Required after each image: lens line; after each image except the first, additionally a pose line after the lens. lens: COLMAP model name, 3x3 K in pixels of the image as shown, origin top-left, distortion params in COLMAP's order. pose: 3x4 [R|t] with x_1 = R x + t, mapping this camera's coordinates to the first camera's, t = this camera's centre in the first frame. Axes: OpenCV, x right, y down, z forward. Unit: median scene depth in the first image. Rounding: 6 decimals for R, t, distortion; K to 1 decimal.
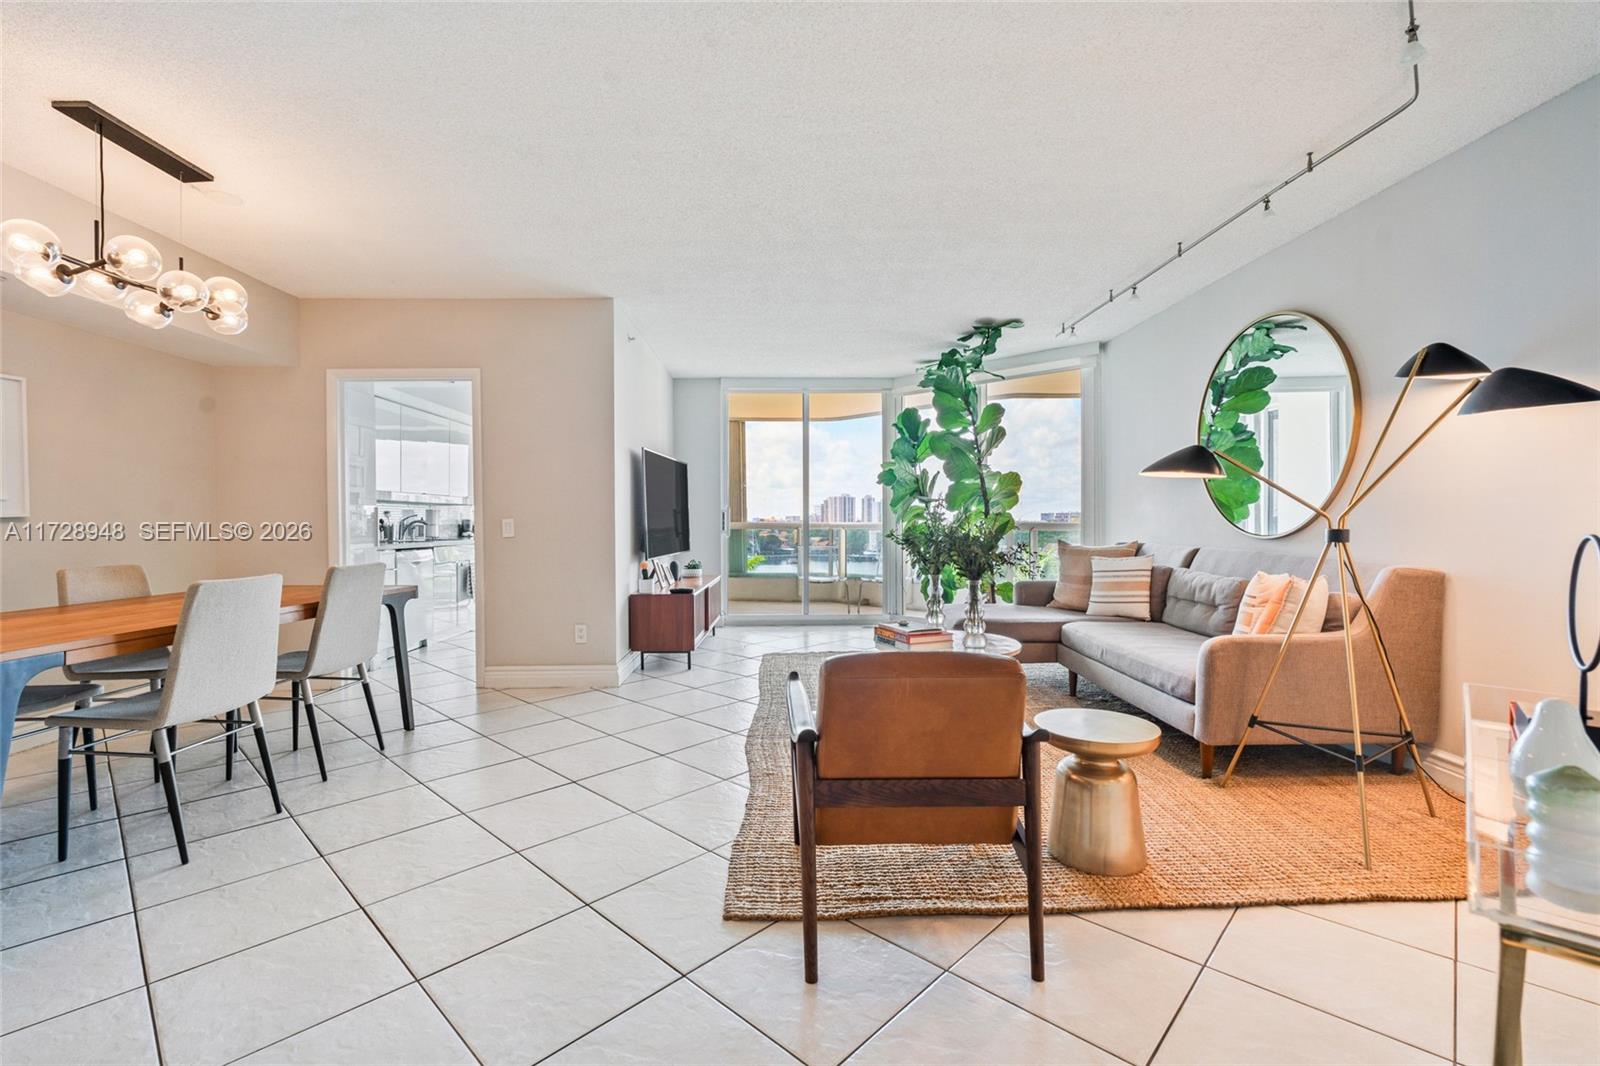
lens RADIAL K [[706.5, 0, 807.8], [0, 706.5, 529.4], [0, 0, 1]] dist [-0.008038, 0.000658]
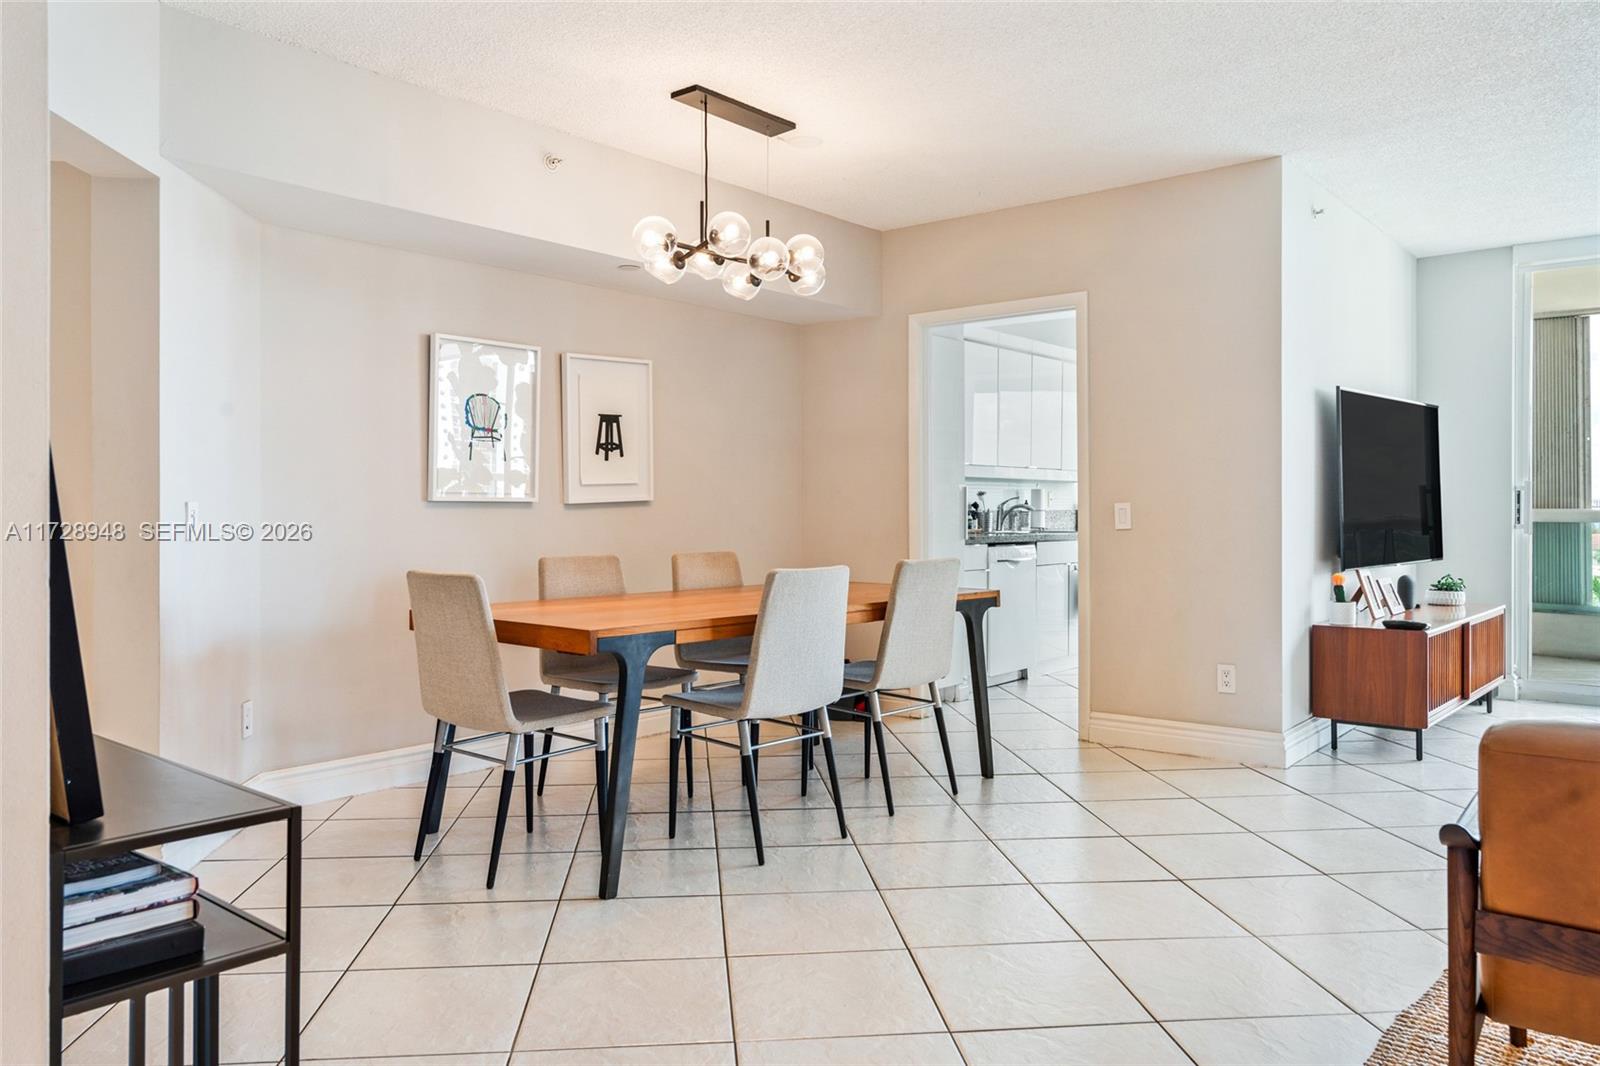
lens RADIAL K [[1191.9, 0, 799.5], [0, 1191.9, 523.9], [0, 0, 1]] dist [-0.027492, 0.000439]
pose [[0.754711, 0.013057, -0.655927, 0.141283], [-0.010159, 0.999915, 0.008215, -0.000652], [0.655978, 0.000464, 0.754780, -0.127849]]
